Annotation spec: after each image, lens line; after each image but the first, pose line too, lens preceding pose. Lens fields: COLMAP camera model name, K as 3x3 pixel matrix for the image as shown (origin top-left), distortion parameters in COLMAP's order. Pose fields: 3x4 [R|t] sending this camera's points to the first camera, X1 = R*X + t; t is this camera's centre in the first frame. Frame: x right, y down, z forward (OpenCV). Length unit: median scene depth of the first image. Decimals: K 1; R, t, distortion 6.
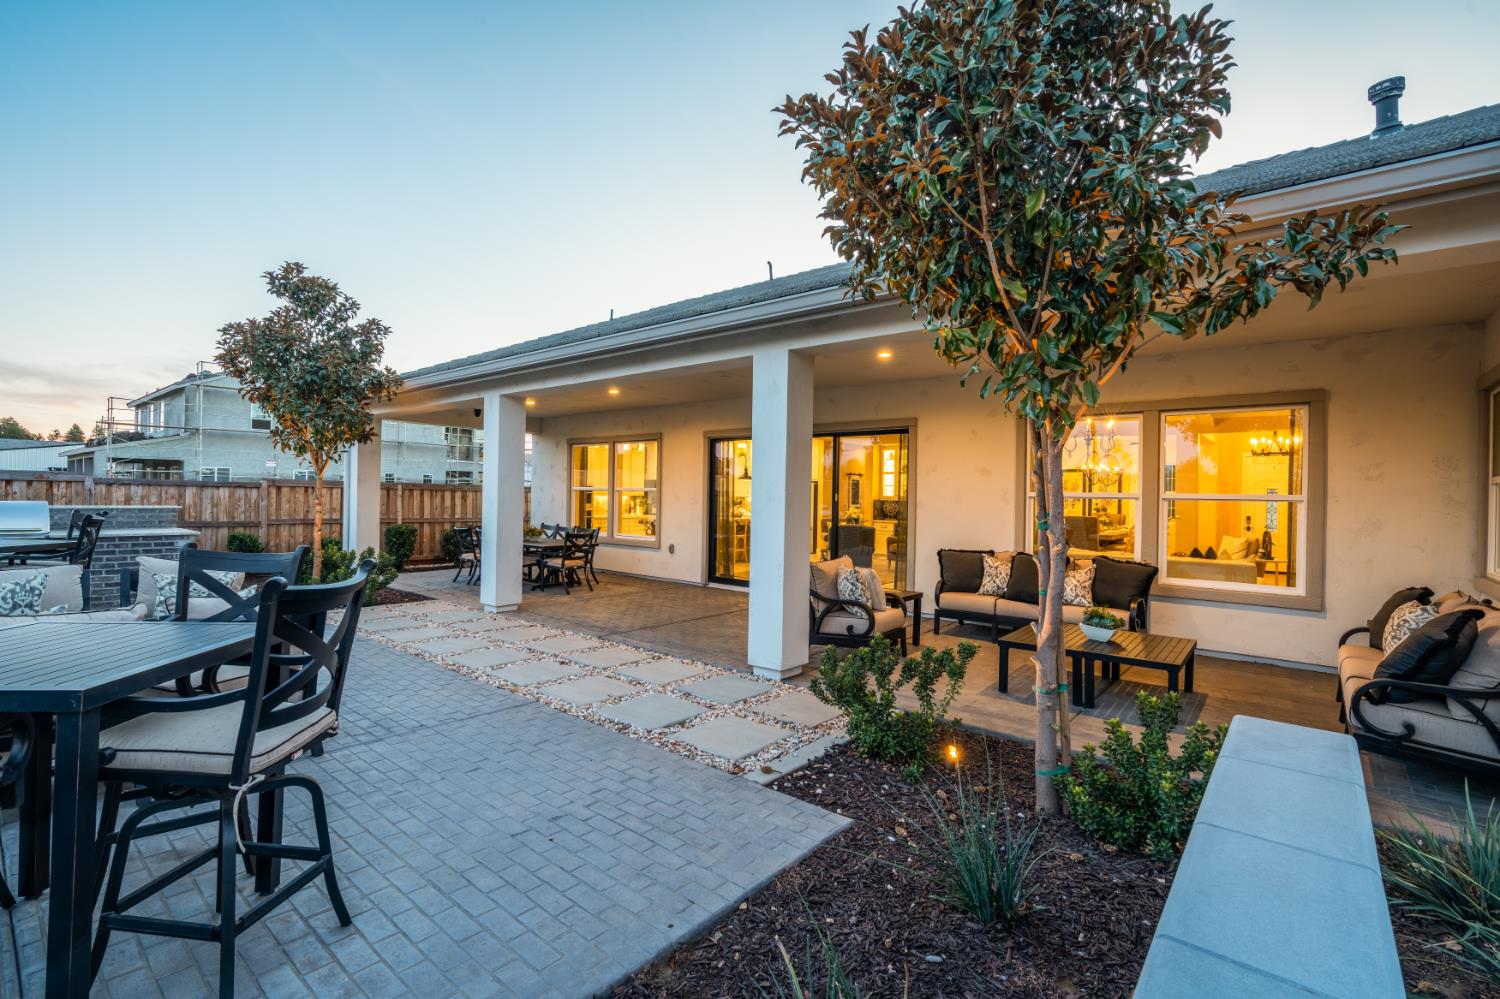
lens RADIAL K [[695.4, 0, 750.0], [0, 695.4, 499.5], [0, 0, 1]] dist [0.000271, 0.000091]
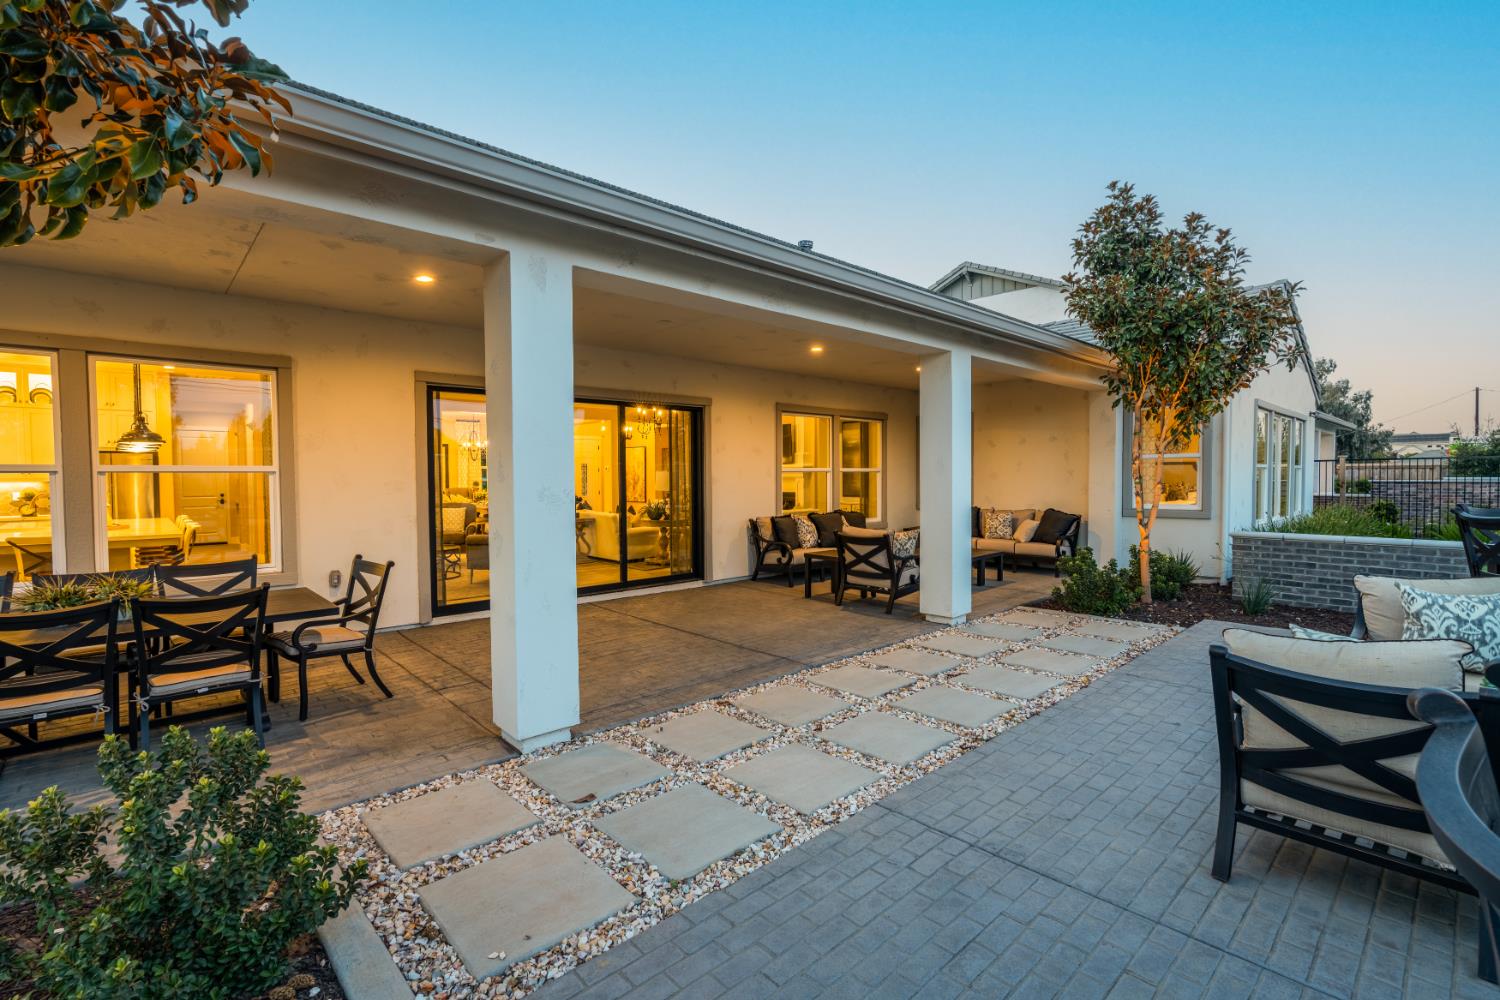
lens RADIAL K [[695.4, 0, 750.0], [0, 695.4, 500.0], [0, 0, 1]] dist [0.000271, 0.000091]
pose [[0.134530, -0.061103, 0.989024, -0.639419], [0.000309, 0.998100, 0.061621, -0.024651], [-0.990910, -0.007984, 0.134293, 0.648630]]
